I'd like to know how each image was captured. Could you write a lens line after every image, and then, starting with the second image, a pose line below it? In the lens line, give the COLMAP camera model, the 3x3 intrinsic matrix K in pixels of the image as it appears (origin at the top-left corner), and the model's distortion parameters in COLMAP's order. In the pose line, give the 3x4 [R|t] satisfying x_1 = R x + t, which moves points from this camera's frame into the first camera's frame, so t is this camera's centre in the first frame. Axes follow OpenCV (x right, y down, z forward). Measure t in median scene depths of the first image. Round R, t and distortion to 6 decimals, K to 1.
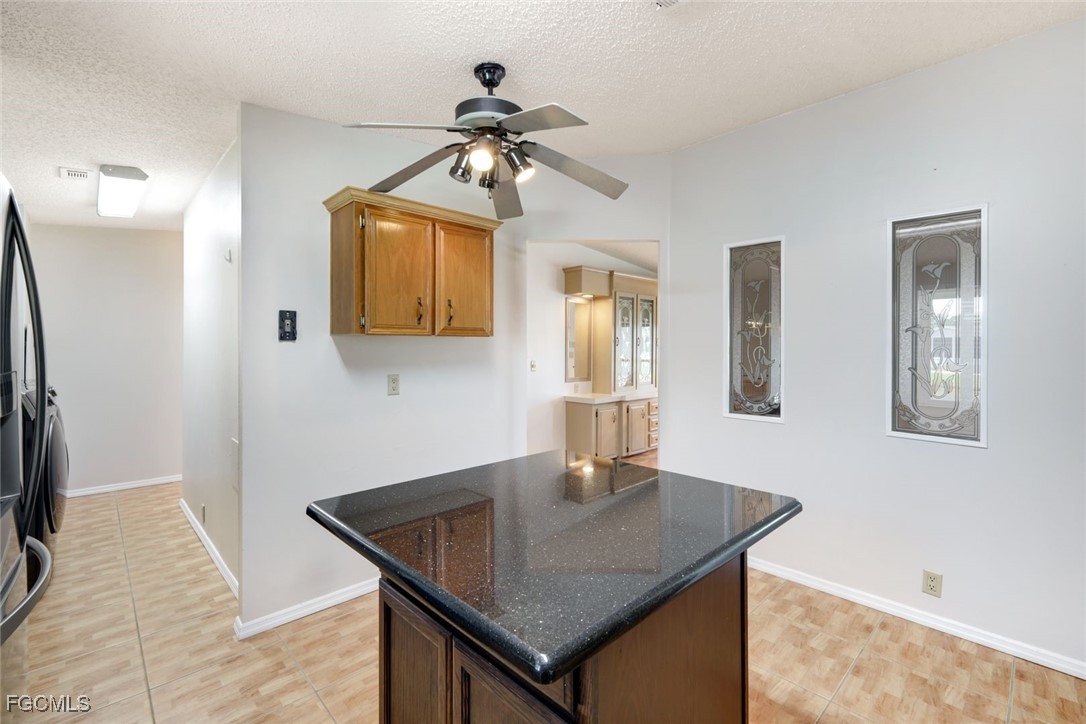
lens RADIAL K [[475.7, 0, 561.4], [0, 475.7, 351.5], [0, 0, 1]] dist [0.029772, 0.000115]
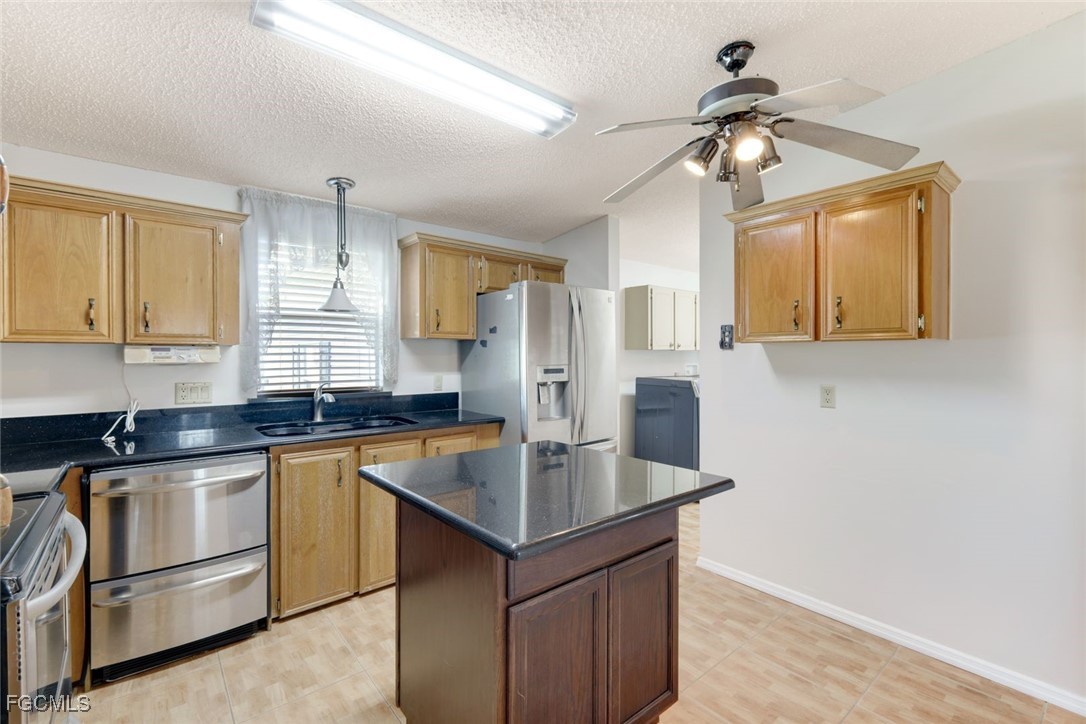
lens RADIAL K [[479.9, 0, 552.4], [0, 479.9, 358.9], [0, 0, 1]] dist [-0.009450, -0.000397]
pose [[-0.073274, 0.011246, -0.997248, 0.631761], [-0.008006, 0.999898, 0.011864, -0.008622], [0.997280, 0.008853, -0.073176, 0.593818]]
